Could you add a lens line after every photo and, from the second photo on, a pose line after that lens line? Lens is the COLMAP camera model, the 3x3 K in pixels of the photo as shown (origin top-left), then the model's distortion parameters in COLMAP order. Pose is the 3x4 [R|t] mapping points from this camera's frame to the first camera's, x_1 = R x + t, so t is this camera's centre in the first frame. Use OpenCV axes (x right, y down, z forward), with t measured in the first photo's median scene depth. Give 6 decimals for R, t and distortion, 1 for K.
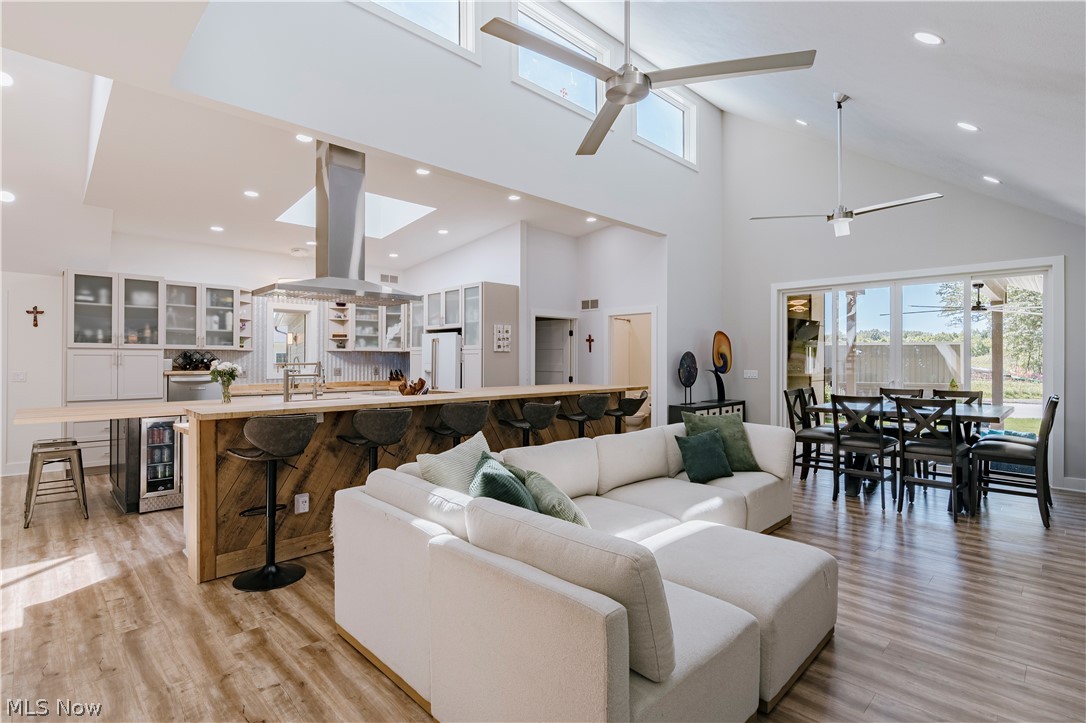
lens RADIAL K [[523.3, 0, 547.5], [0, 523.3, 356.0], [0, 0, 1]] dist [-0.005445, 0.000557]
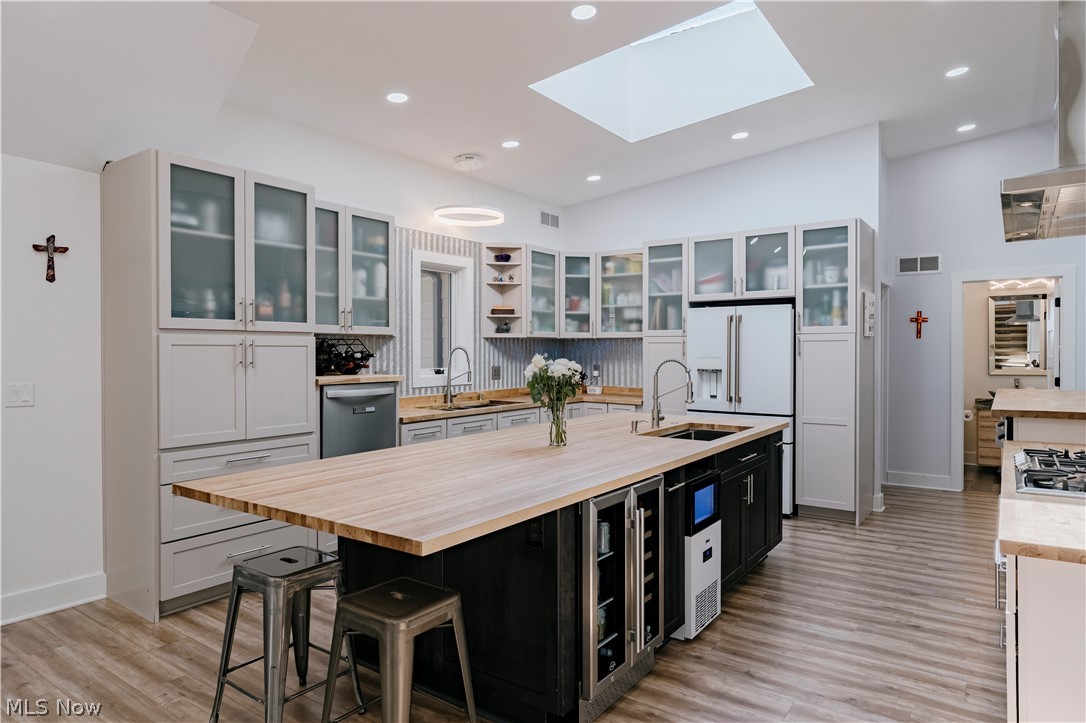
lens RADIAL K [[652.1, 0, 566.6], [0, 652.1, 351.9], [0, 0, 1]] dist [0.000320, -0.000577]
pose [[0.982862, -0.006380, 0.184230, -0.518483], [0.004683, 0.999943, 0.009645, -0.000032], [-0.184281, -0.008617, 0.982836, 0.296736]]
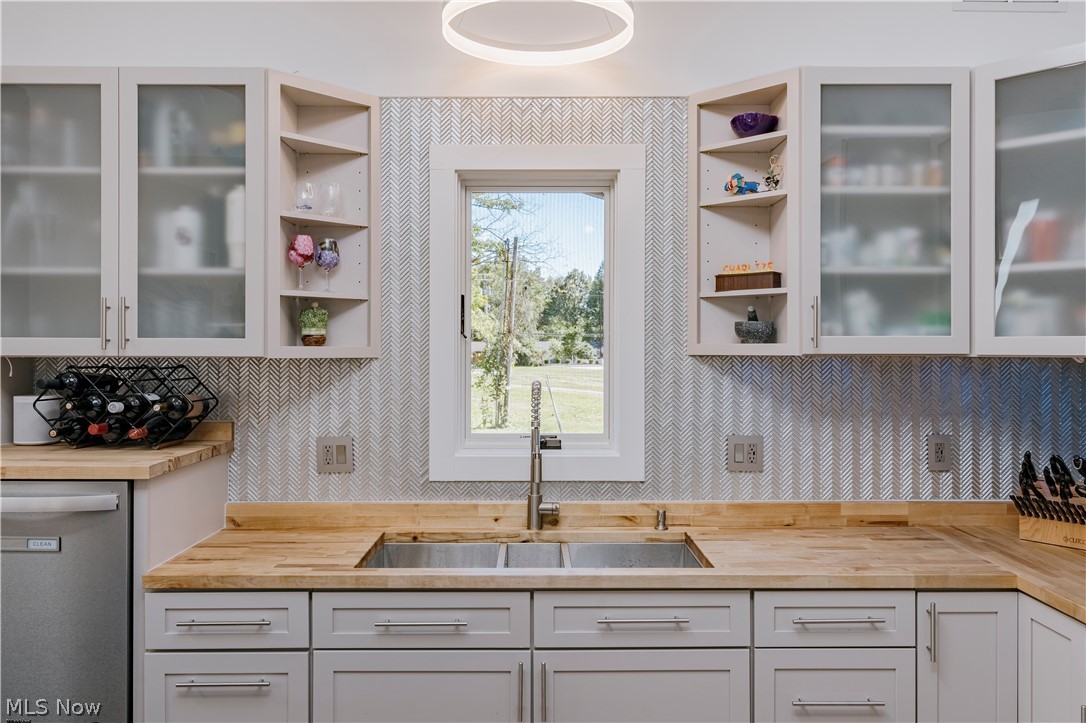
lens RADIAL K [[876.6, 0, 513.0], [0, 876.6, 341.6], [0, 0, 1]] dist [-0.003051, 0.000716]
pose [[0.701911, -0.001052, -0.712264, -0.244878], [0.003669, 0.999991, 0.002139, -0.017822], [0.712255, -0.004114, 0.701908, 0.779253]]
